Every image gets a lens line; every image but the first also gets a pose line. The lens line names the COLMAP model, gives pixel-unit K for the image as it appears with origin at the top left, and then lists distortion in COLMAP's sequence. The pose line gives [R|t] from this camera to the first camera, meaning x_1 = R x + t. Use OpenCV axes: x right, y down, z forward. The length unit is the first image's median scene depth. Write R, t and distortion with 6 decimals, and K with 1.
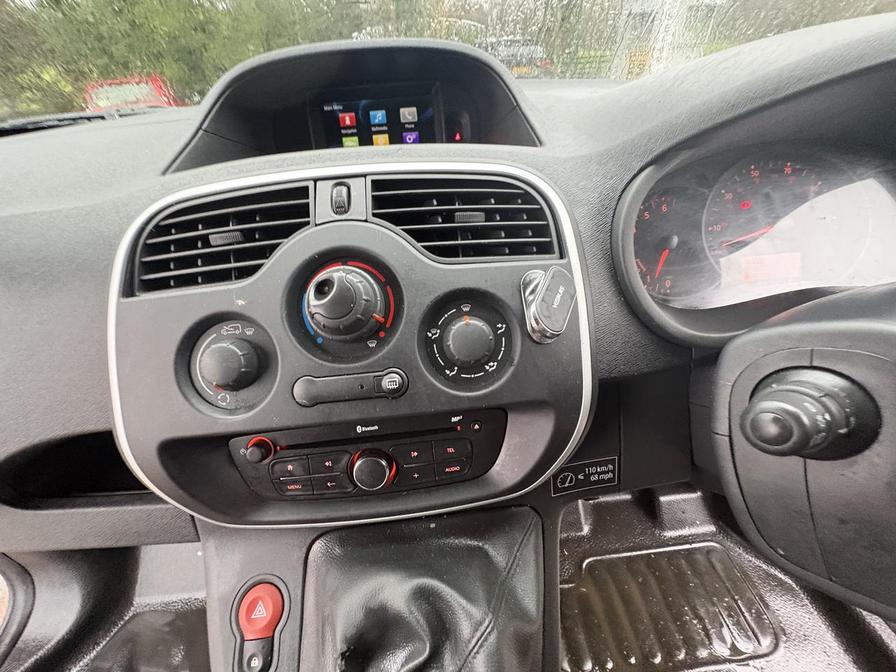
lens RADIAL K [[354.3, 0, 448.0], [0, 354.3, 336.0], [0, 0, 1]] dist [-0.000460, -0.000295]
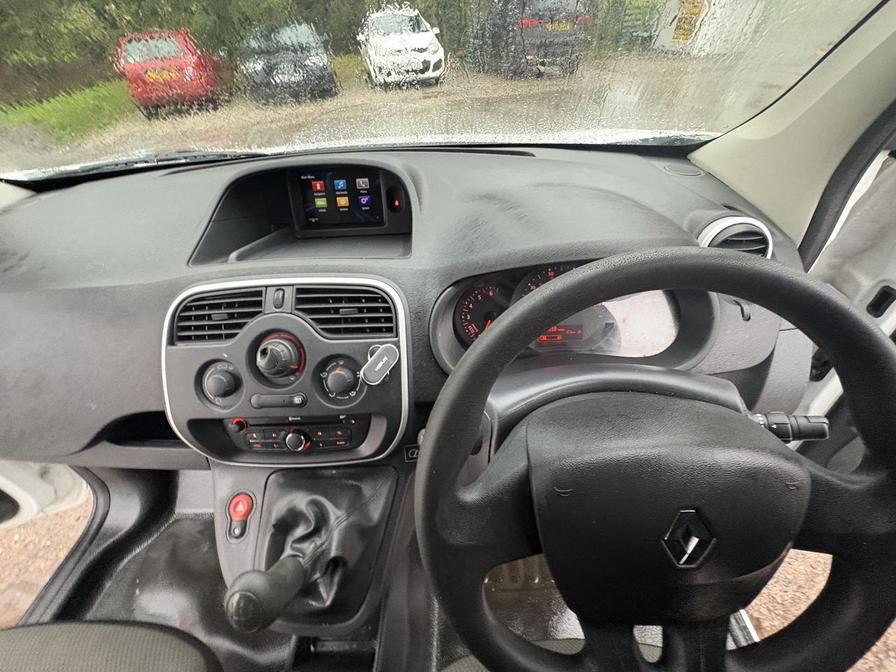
lens RADIAL K [[354.3, 0, 448.0], [0, 354.3, 336.0], [0, 0, 1]] dist [-0.000460, -0.000295]
pose [[0.996602, 0.060855, -0.055502, 0.688941], [-0.055246, 0.993699, 0.097523, -0.418779], [0.061087, -0.094125, 0.993684, -0.803101]]
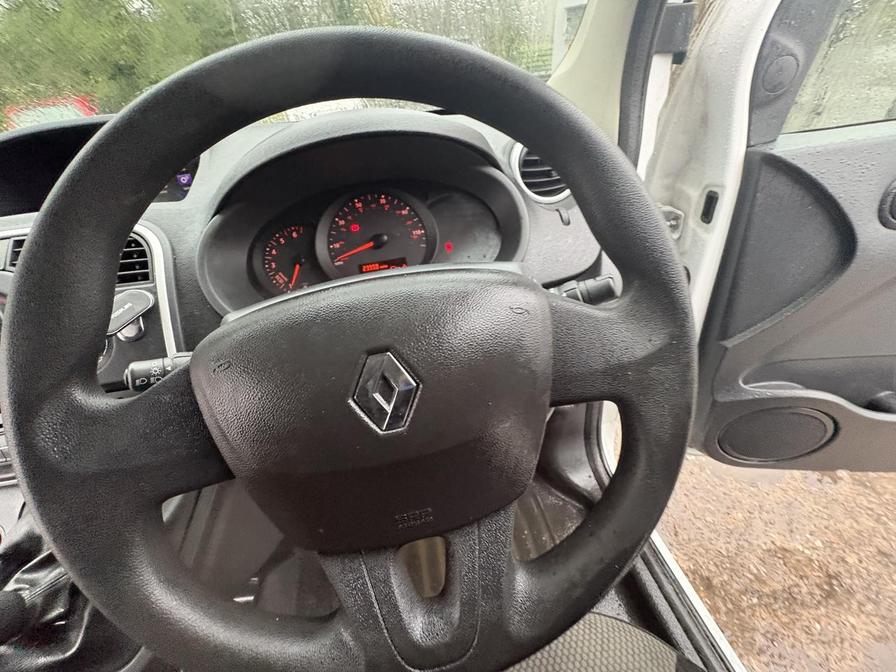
lens RADIAL K [[356.0, 0, 449.1], [0, 356.0, 335.1], [0, 0, 1]] dist [0.001099, 0.000138]
pose [[0.994121, -0.093220, 0.055077, 1.460943], [0.093074, 0.995646, 0.005216, 0.107171], [-0.055324, -0.000059, 0.998468, -0.570267]]
